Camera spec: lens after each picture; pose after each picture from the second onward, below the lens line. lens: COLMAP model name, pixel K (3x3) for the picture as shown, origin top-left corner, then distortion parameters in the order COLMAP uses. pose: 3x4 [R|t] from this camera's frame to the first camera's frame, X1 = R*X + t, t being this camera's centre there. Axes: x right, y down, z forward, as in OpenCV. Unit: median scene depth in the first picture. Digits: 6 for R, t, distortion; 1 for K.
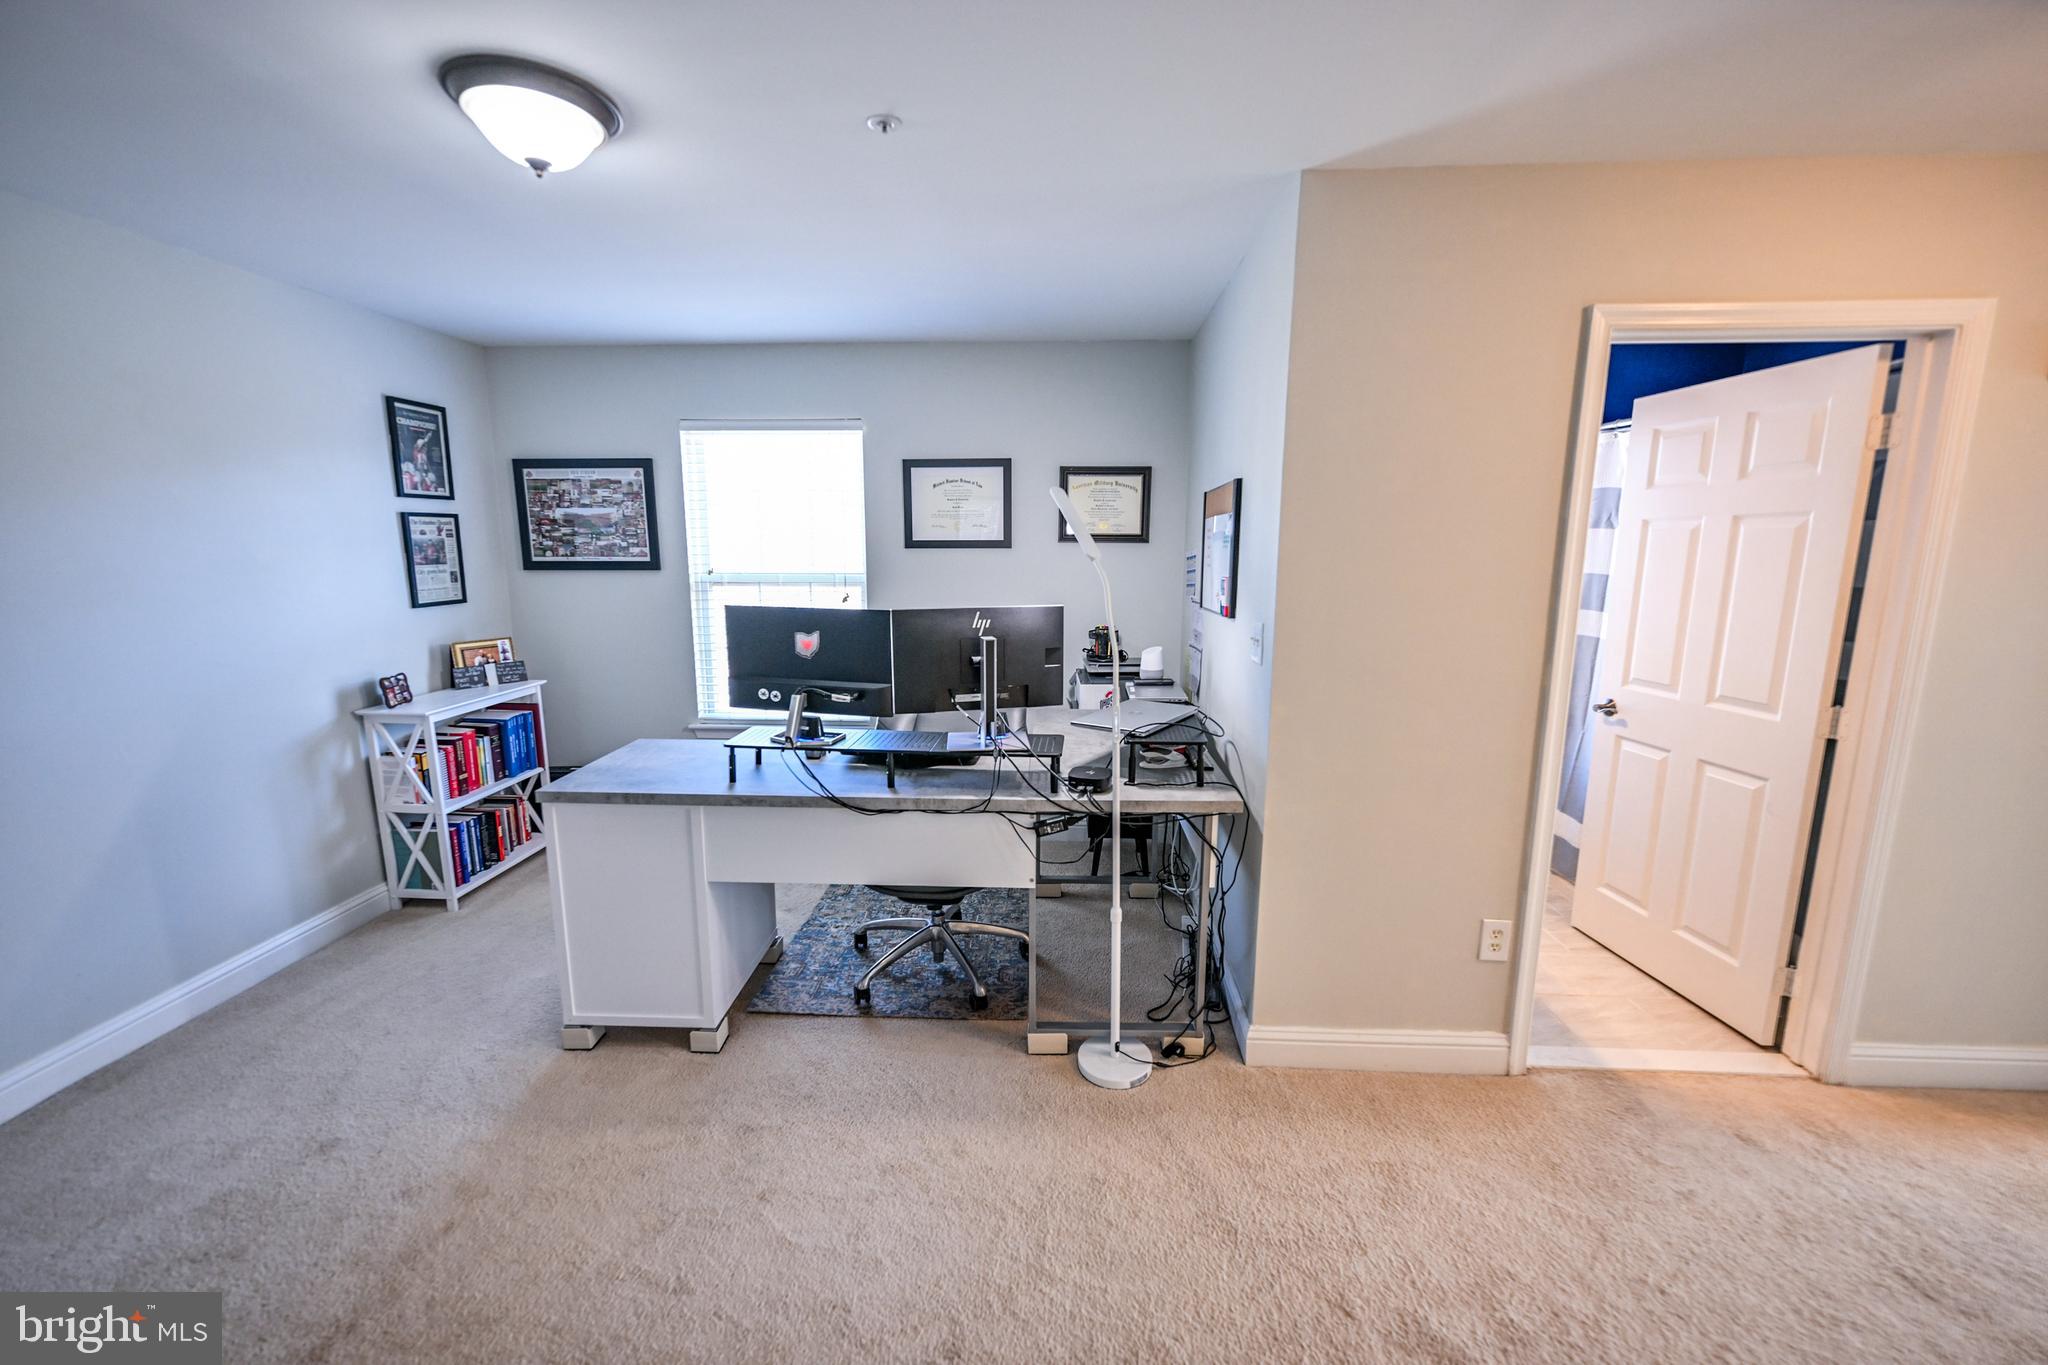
lens RADIAL K [[798.9, 0, 1040.6], [0, 798.9, 685.7], [0, 0, 1]] dist [0.001470, 0.000135]
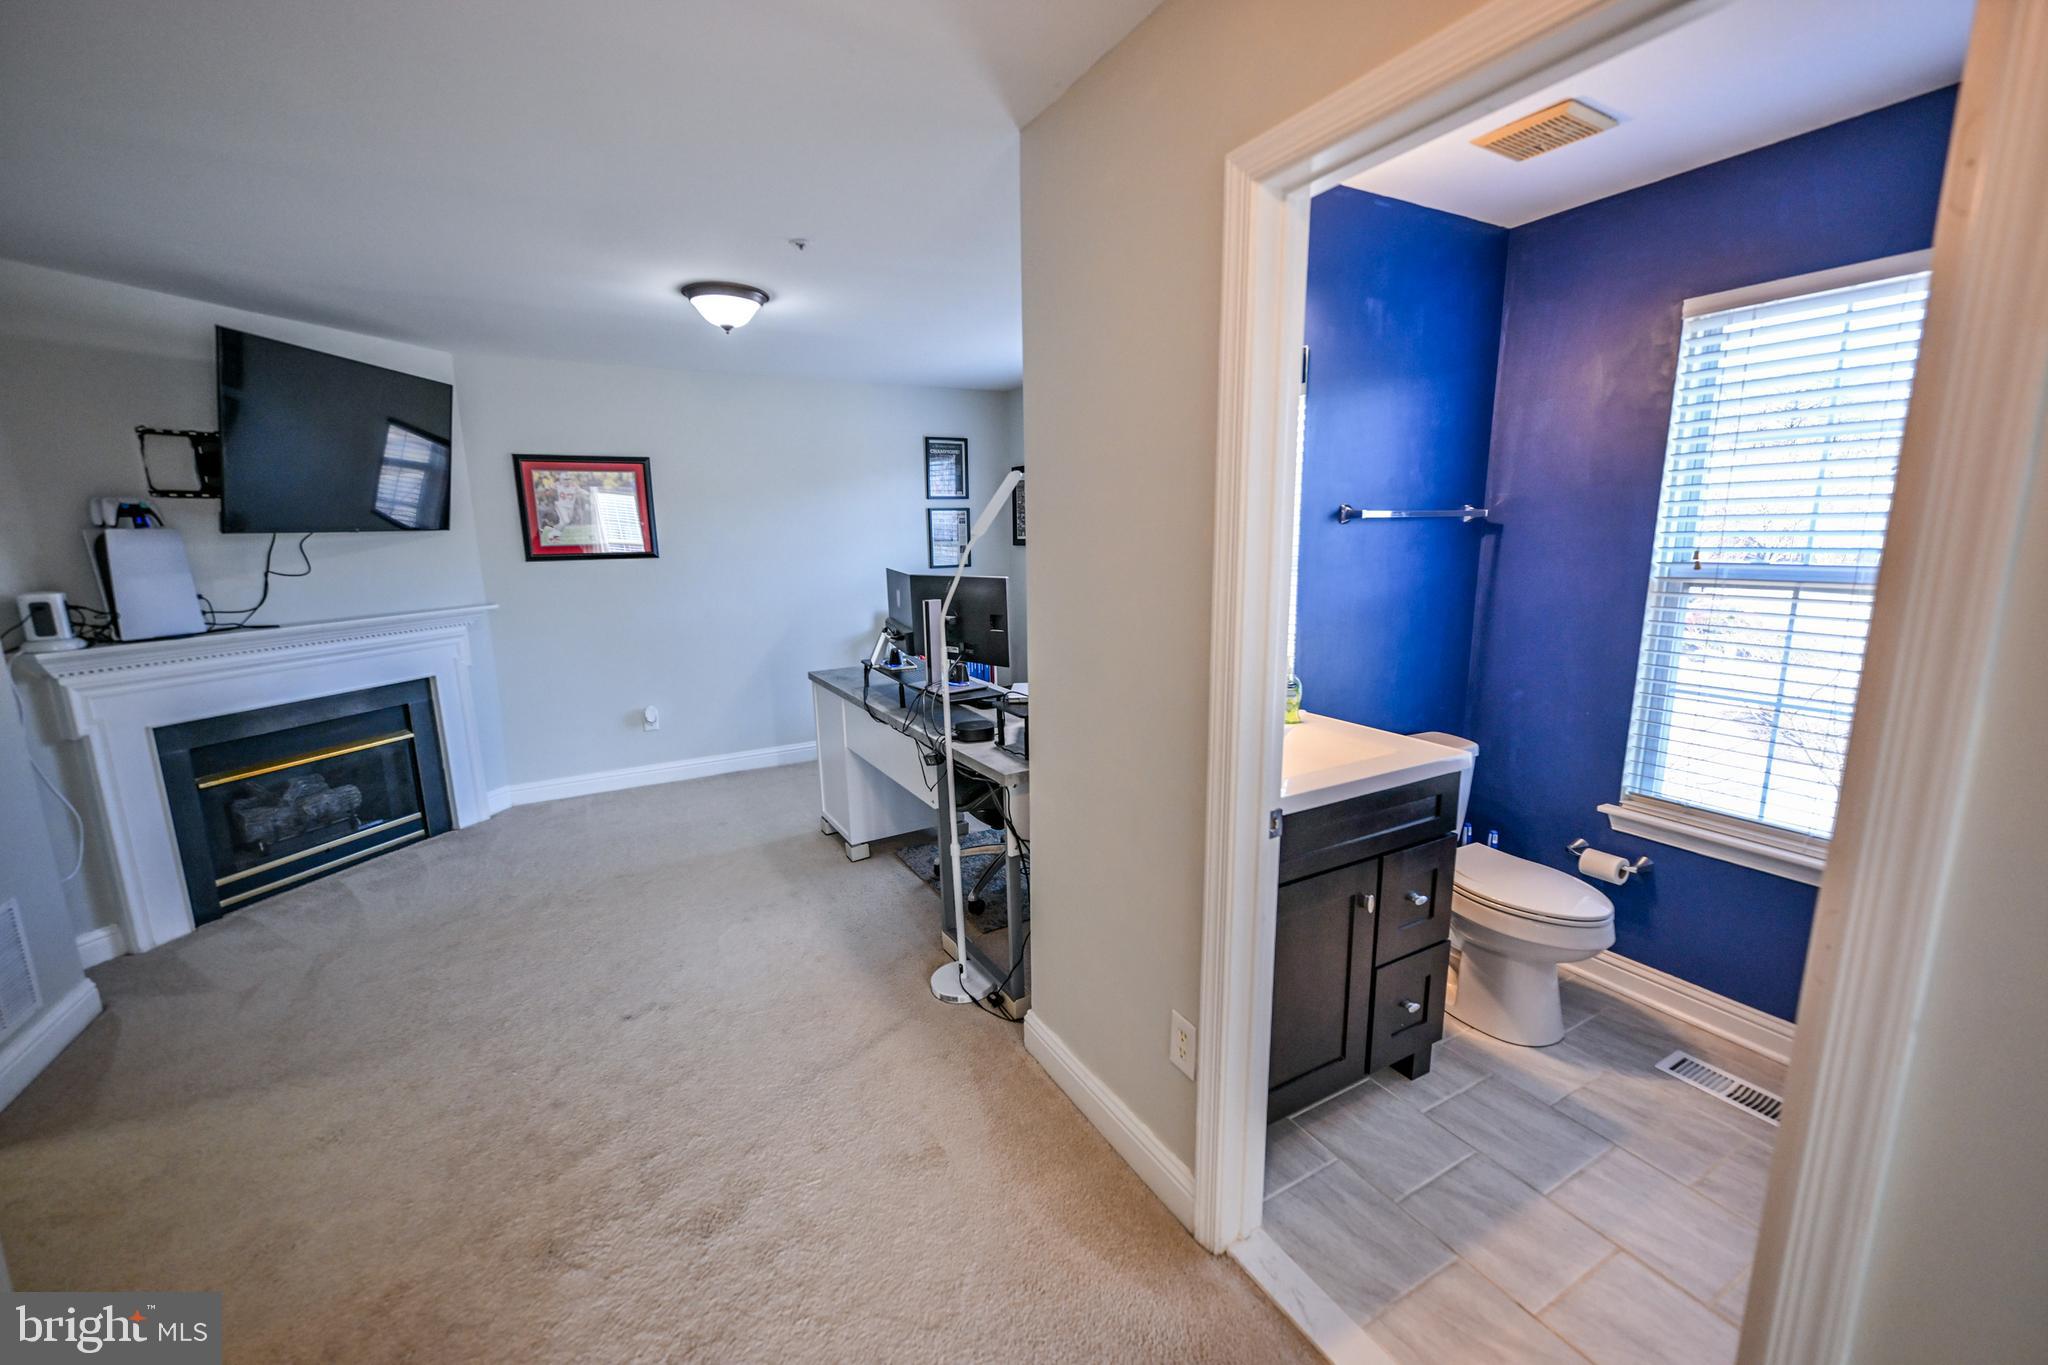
lens RADIAL K [[811.4, 0, 1026.2], [0, 811.4, 677.9], [0, 0, 1]] dist [-0.000450, 0.000169]
pose [[0.528075, 0.142946, -0.837080, 1.037182], [-0.131660, 0.987593, 0.085590, -0.062729], [0.838929, 0.065012, 0.540343, 0.428423]]
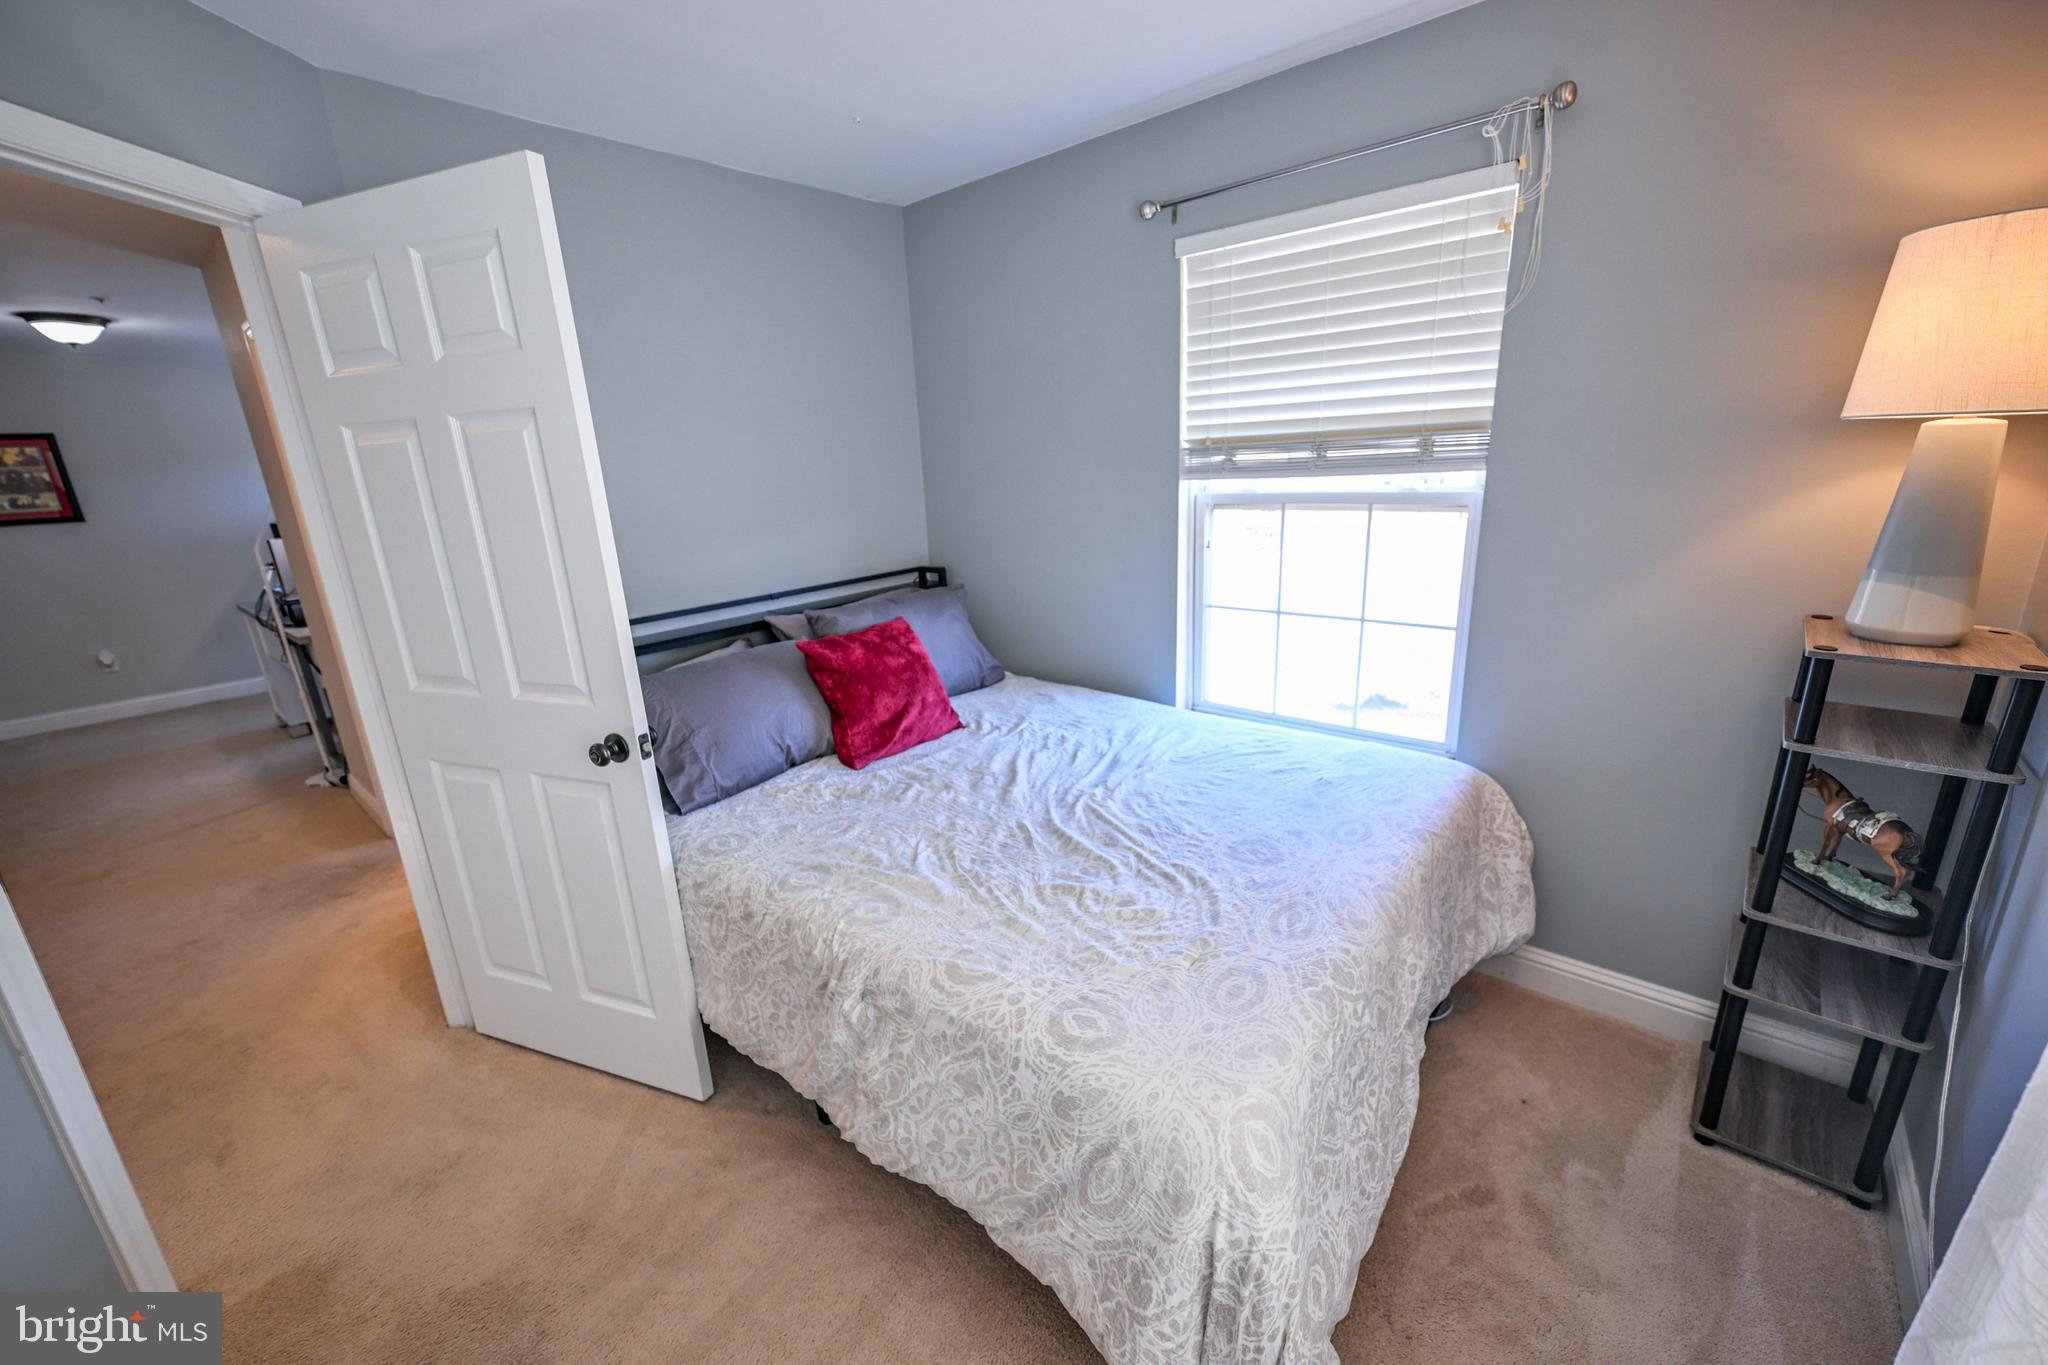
lens RADIAL K [[804.1, 0, 1024.0], [0, 804.1, 682.5], [0, 0, 1]] dist [-0.000609, -0.000226]
pose [[0.784701, 0.134138, -0.605186, 2.398991], [-0.062268, 0.988425, 0.138344, -0.093328], [0.616738, -0.070876, 0.783971, 0.554666]]
